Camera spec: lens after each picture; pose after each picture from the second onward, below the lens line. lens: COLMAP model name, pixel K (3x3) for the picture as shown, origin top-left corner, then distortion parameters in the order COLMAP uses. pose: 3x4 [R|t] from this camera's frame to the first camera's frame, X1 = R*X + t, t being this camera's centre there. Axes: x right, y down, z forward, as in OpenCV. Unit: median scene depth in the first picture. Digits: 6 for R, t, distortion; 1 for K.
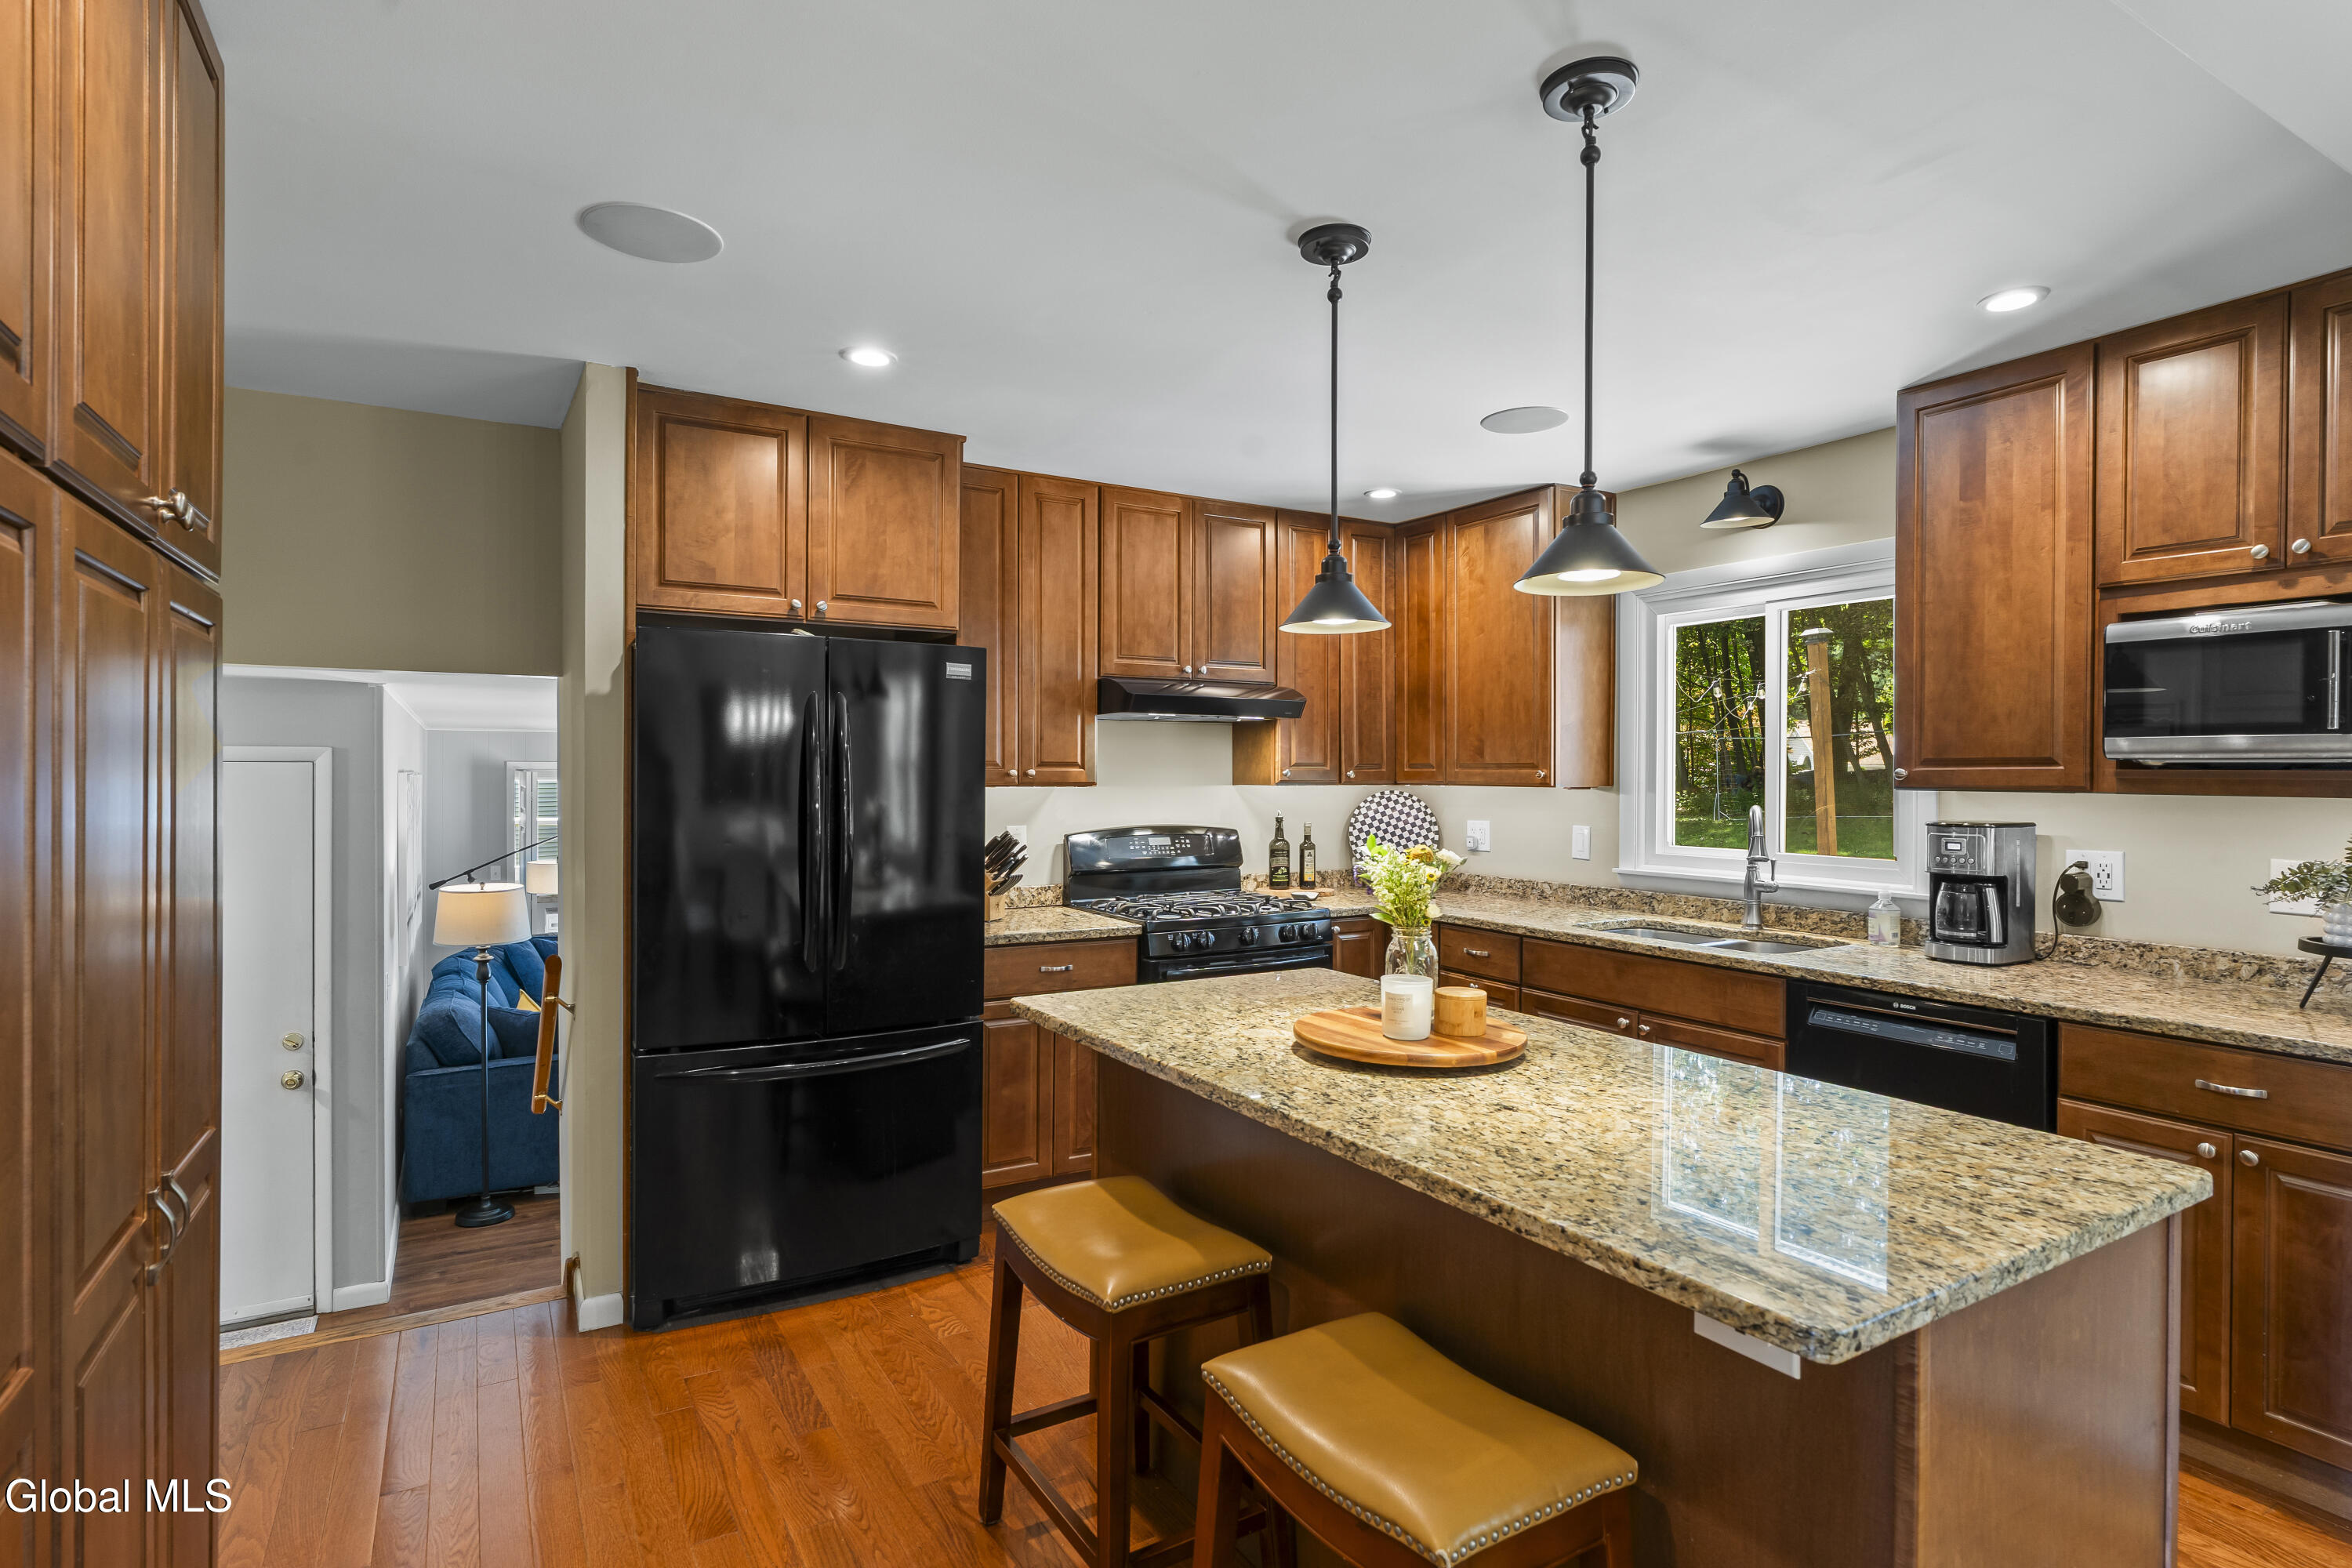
lens RADIAL K [[1185.0, 0, 1176.0], [0, 1185.0, 784.0], [0, 0, 1]] dist [-0.003710, 0.000180]
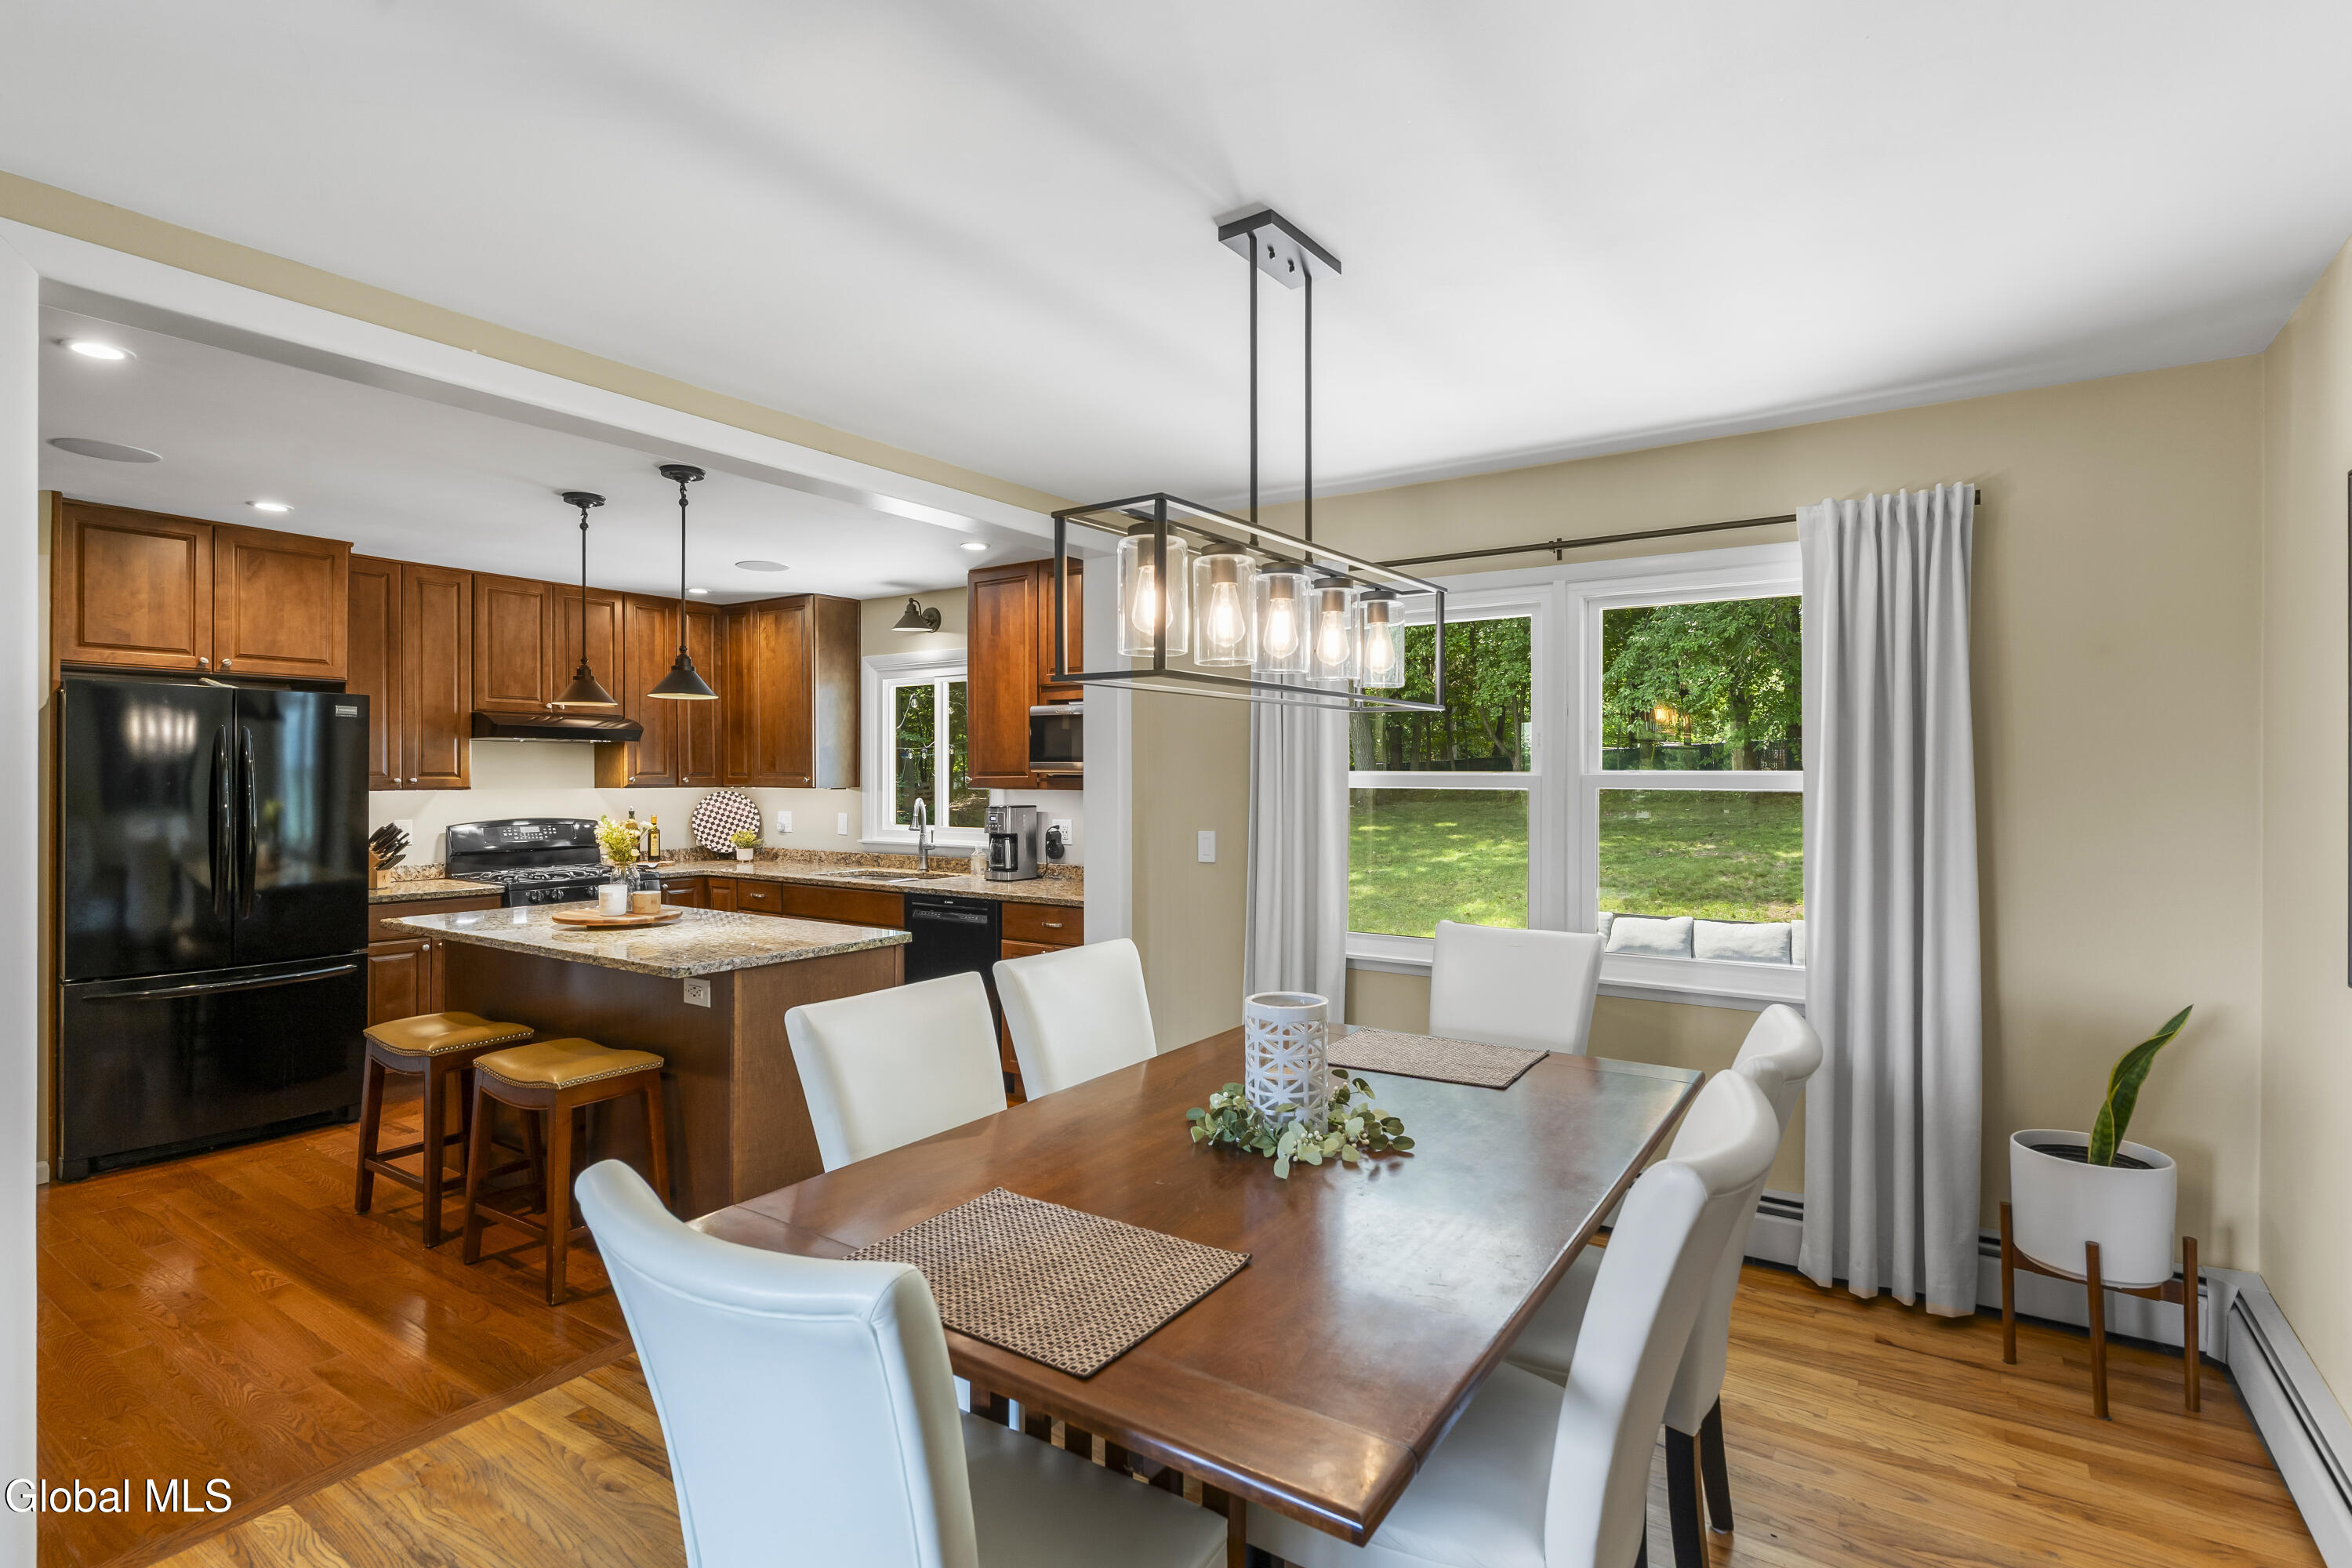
lens RADIAL K [[1119.2, 0, 1167.3], [0, 1119.2, 779.5], [0, 0, 1]] dist [-0.000280, 0.000698]
pose [[0.906999, -0.003894, 0.421115, 0.137182], [0.005750, 0.999979, -0.003136, -0.001469], [-0.421094, 0.005266, 0.907002, -0.605278]]
